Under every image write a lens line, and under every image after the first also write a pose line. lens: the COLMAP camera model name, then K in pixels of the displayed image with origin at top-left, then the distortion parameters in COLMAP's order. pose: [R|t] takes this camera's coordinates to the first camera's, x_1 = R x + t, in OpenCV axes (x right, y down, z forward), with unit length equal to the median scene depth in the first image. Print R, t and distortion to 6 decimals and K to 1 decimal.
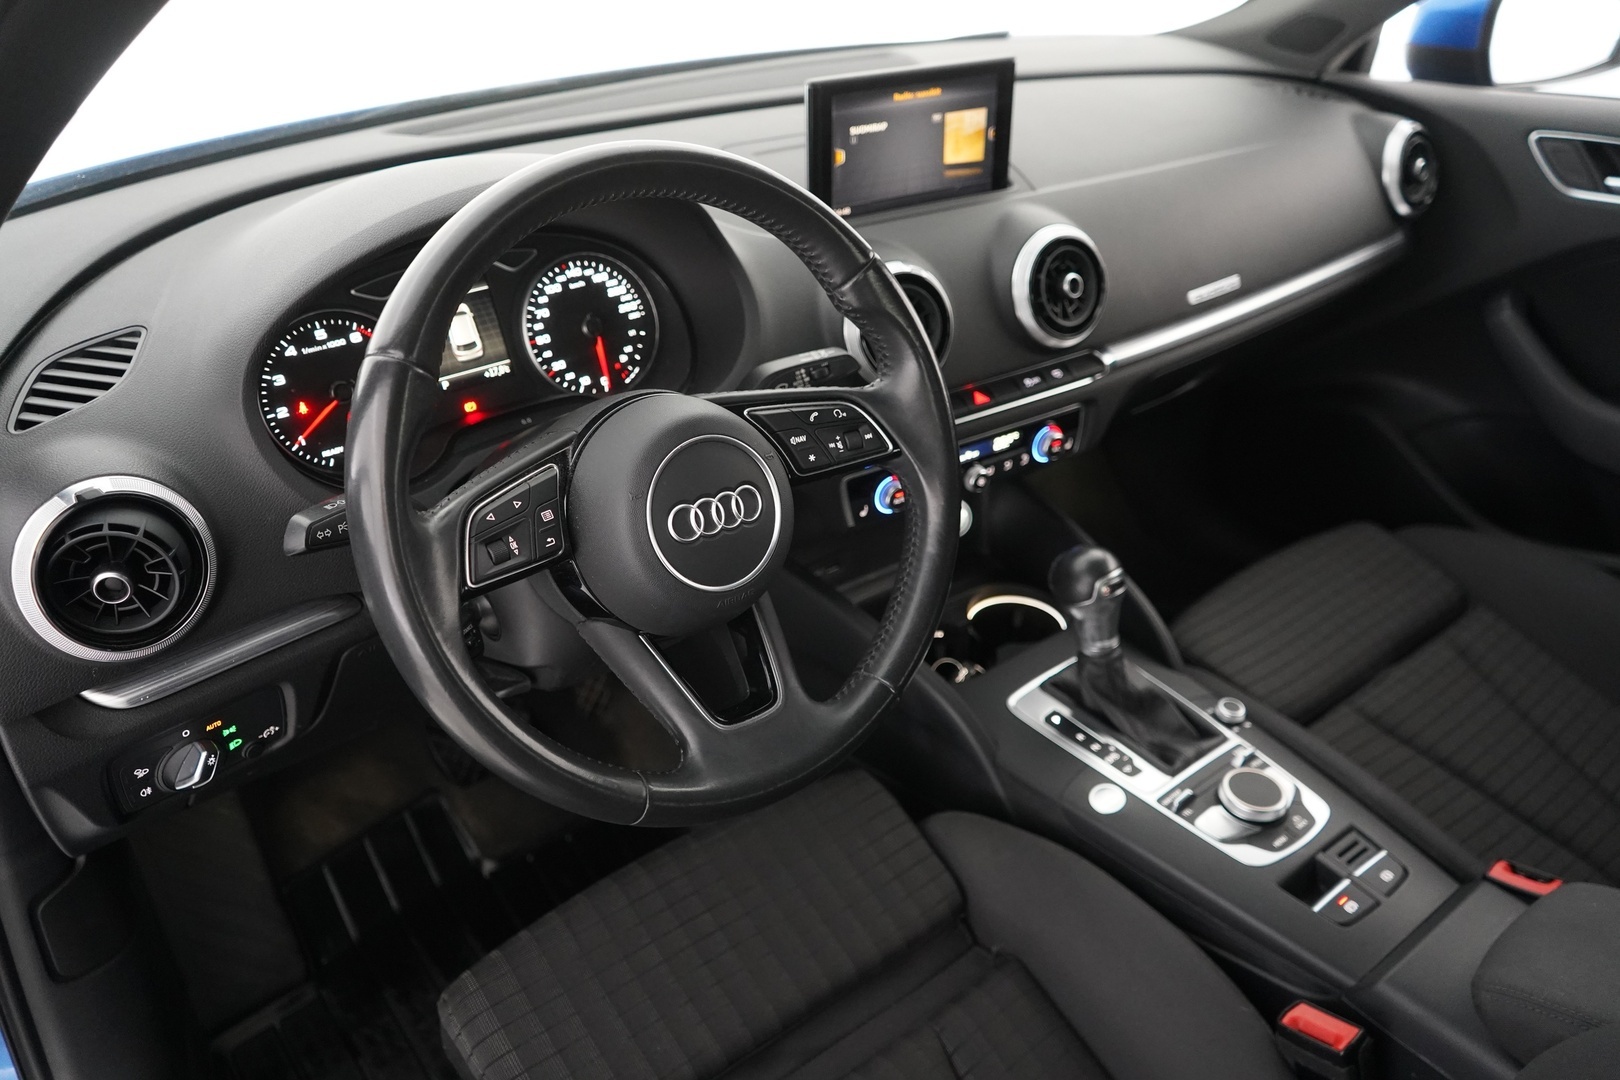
lens RADIAL K [[1285.6, 0, 810.0], [0, 1285.6, 540.0], [0, 0, 1]] dist [-0.011729, -0.001044]
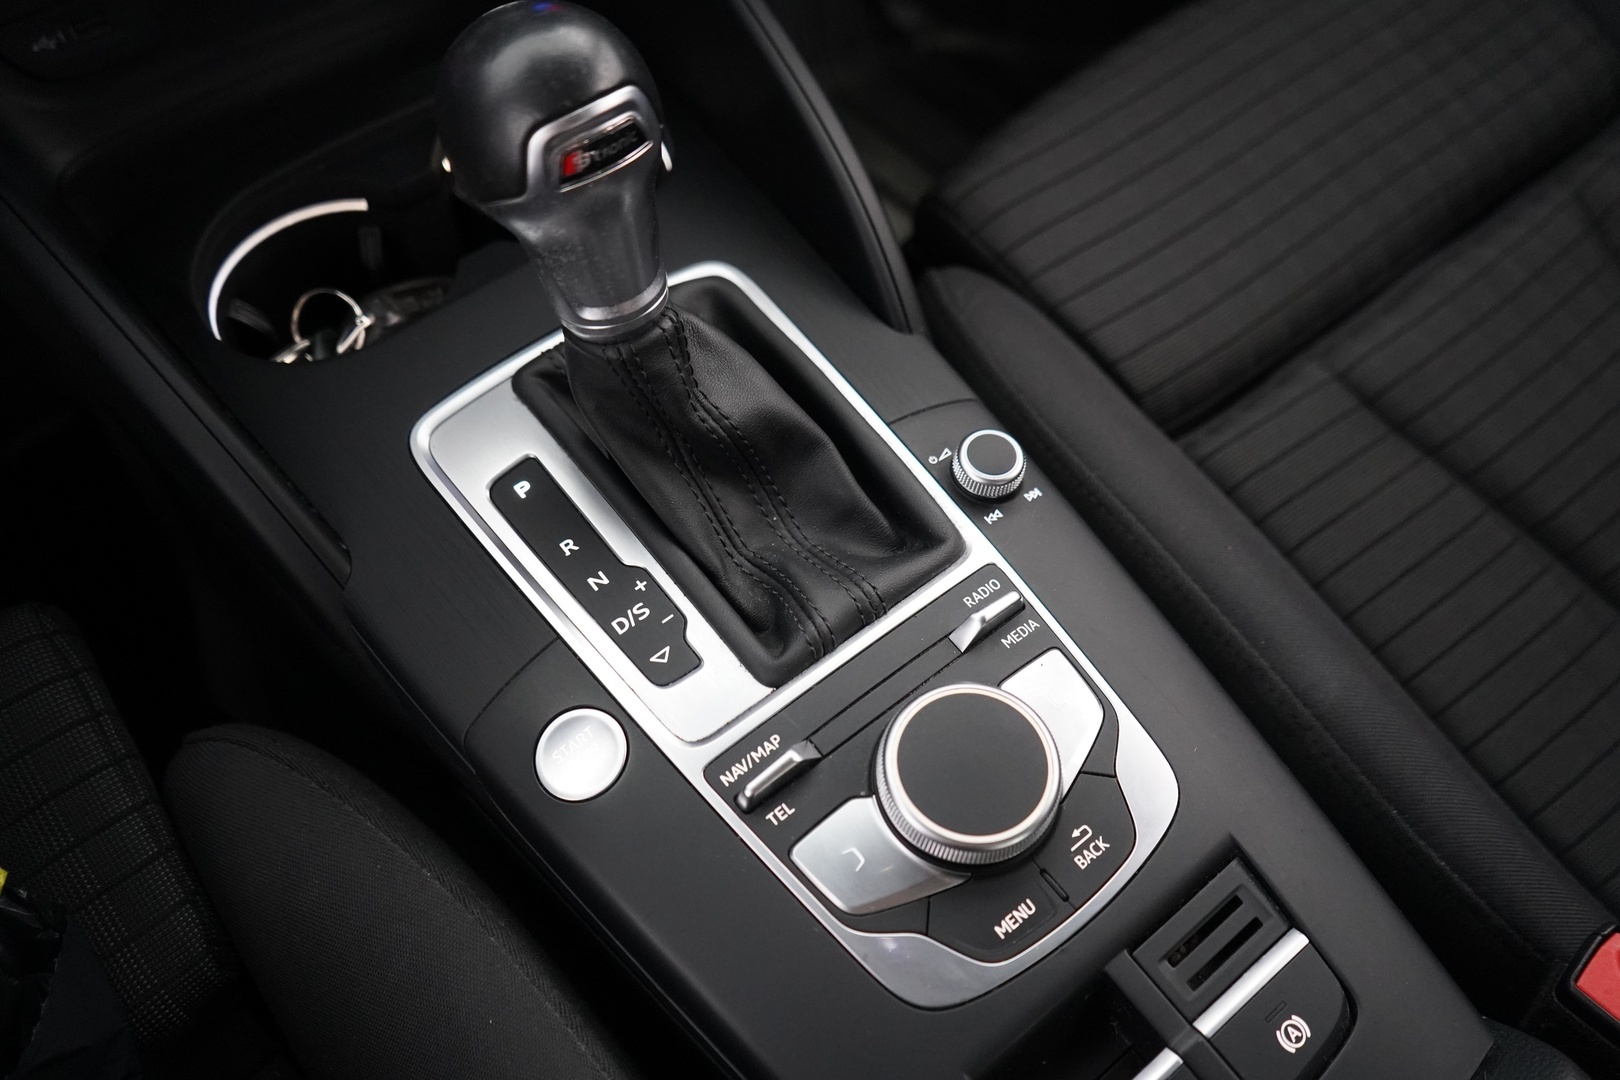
lens RADIAL K [[1285.6, 0, 810.0], [0, 1285.6, 540.0], [0, 0, 1]] dist [-0.011729, -0.001044]
pose [[0.999952, 0.009140, -0.003414, 0.301738], [-0.006690, 0.897023, 0.441934, -0.016969], [0.007102, -0.441890, 0.897041, 0.707513]]
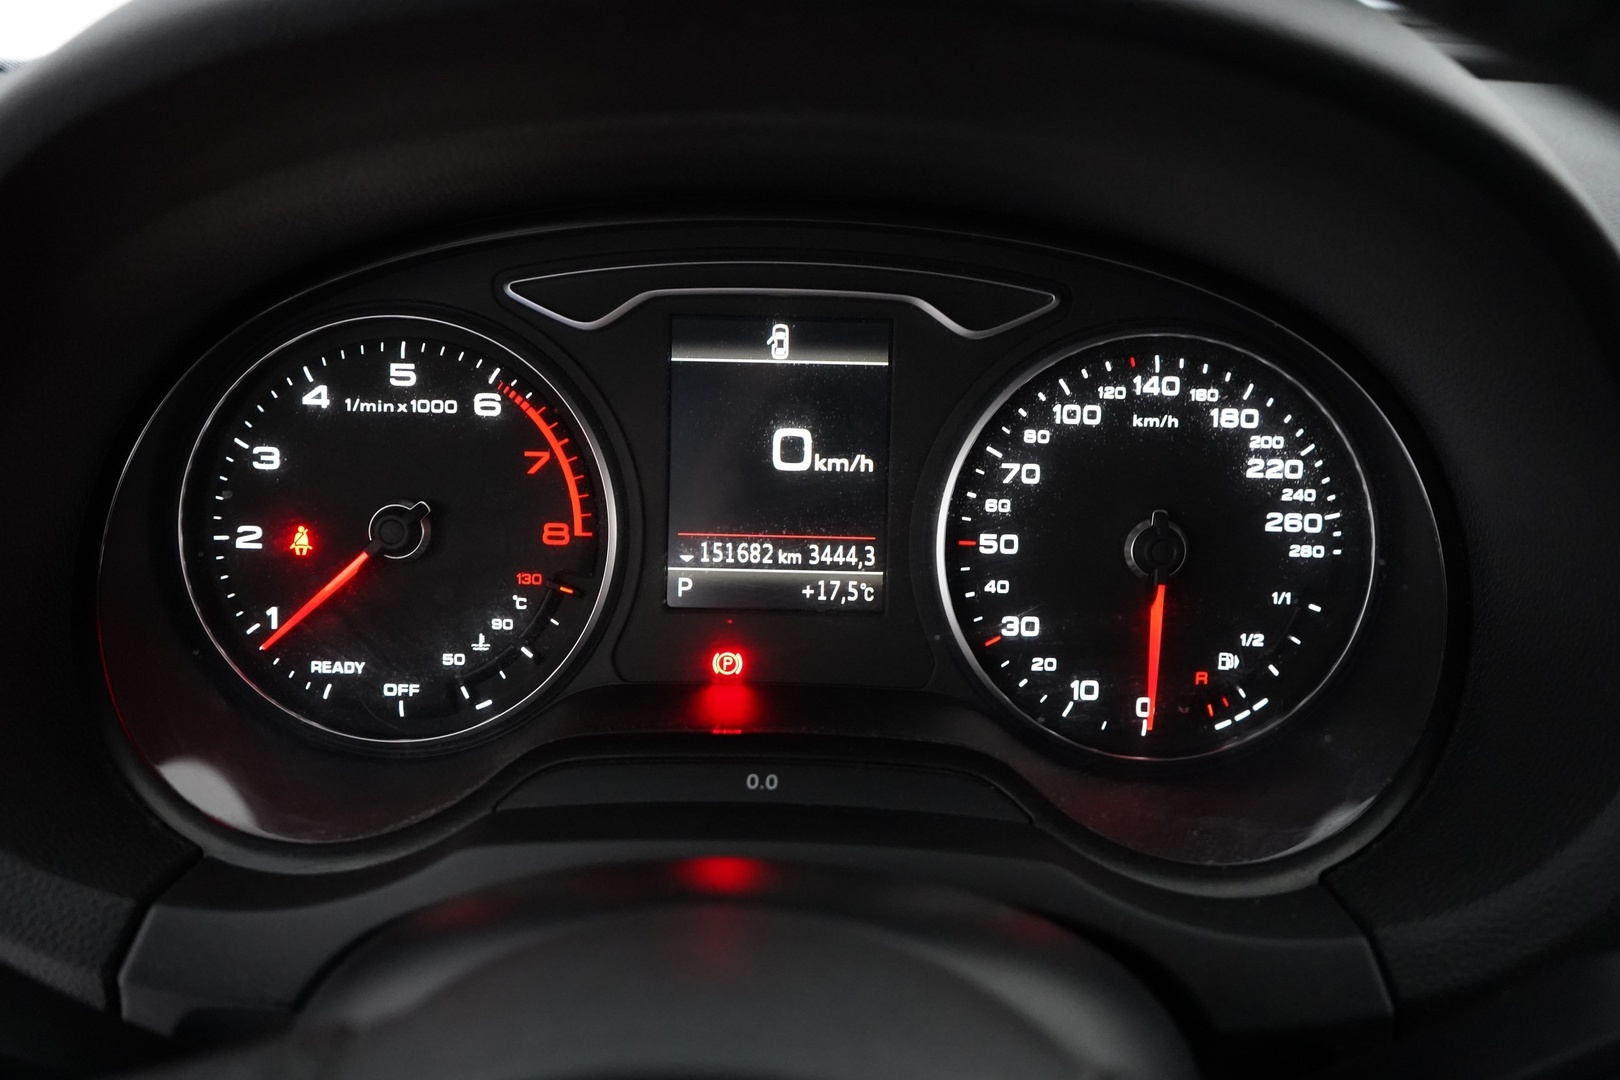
lens RADIAL K [[1366.7, 0, 810.0], [0, 1366.7, 540.0], [0, 0, 1]] dist [-0.013273, -0.002891]
pose [[0.758331, 0.290147, -0.583737, -0.028629], [-0.340019, 0.940071, 0.025546, -0.146016], [0.556167, 0.179110, 0.811541, 0.654366]]
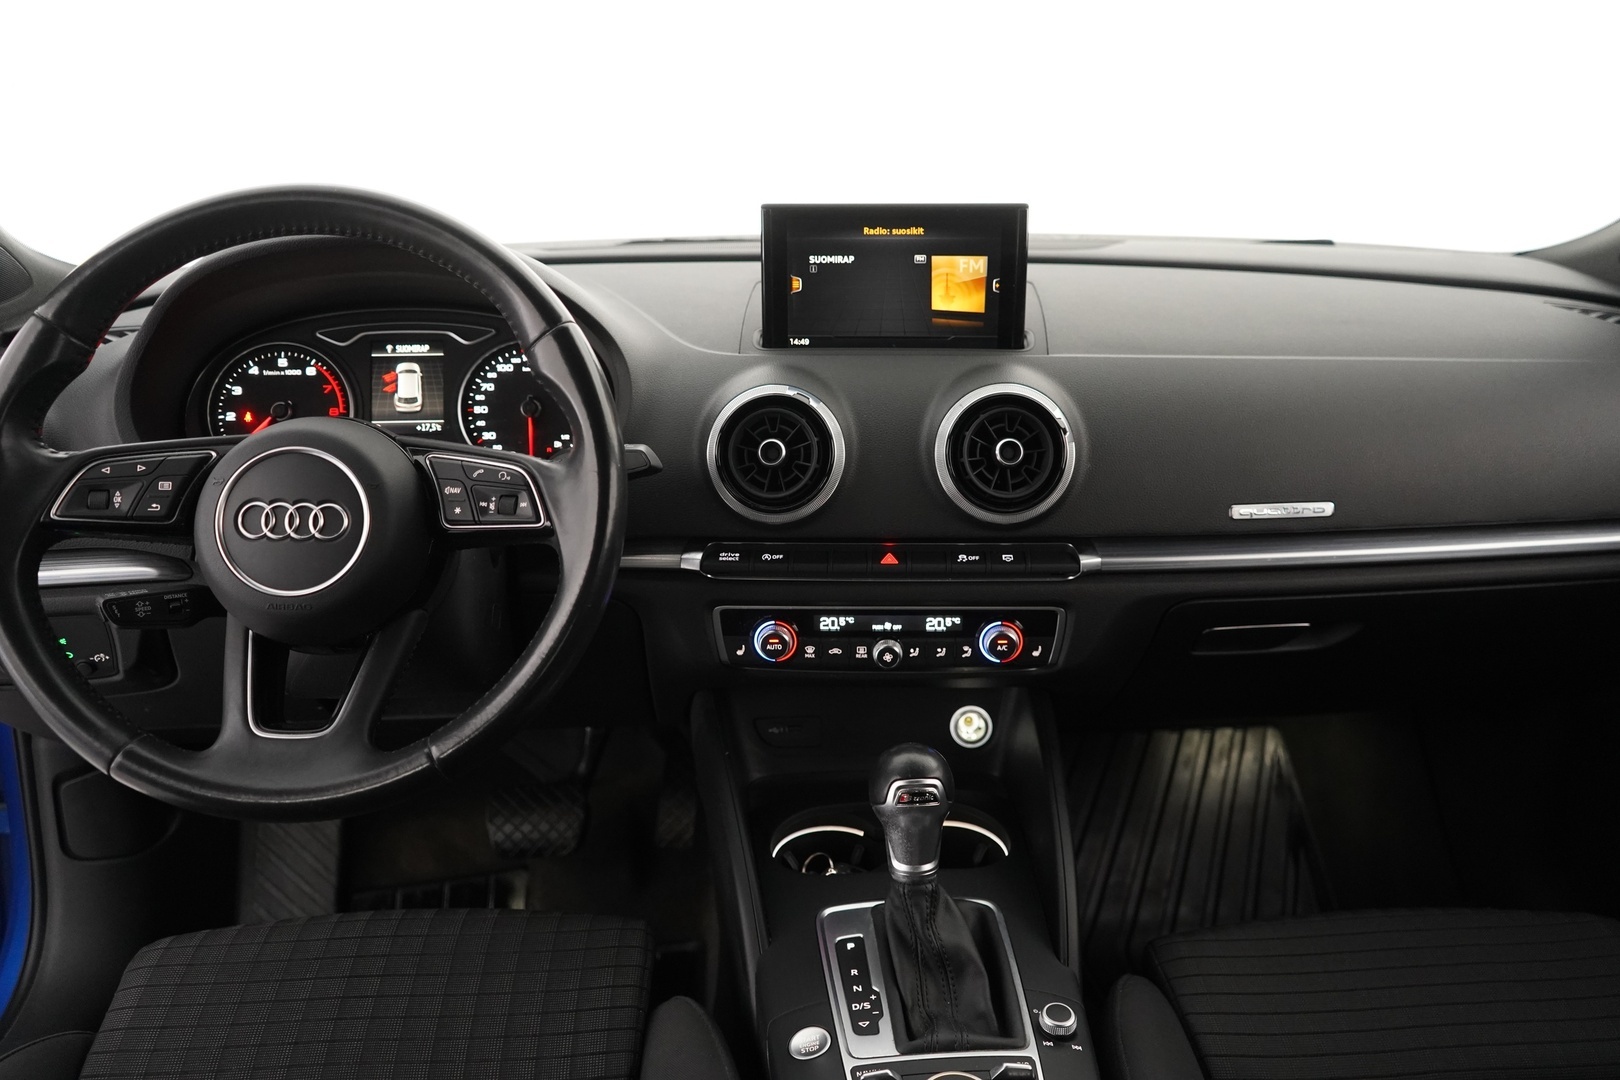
lens RADIAL K [[1285.6, 0, 810.0], [0, 1285.6, 540.0], [0, 0, 1]] dist [-0.011729, -0.001044]
pose [[0.818552, 0.180665, -0.545282, 0.620122], [-0.288587, 0.950102, -0.118423, -0.002818], [0.496678, 0.254297, 0.829846, 0.258776]]
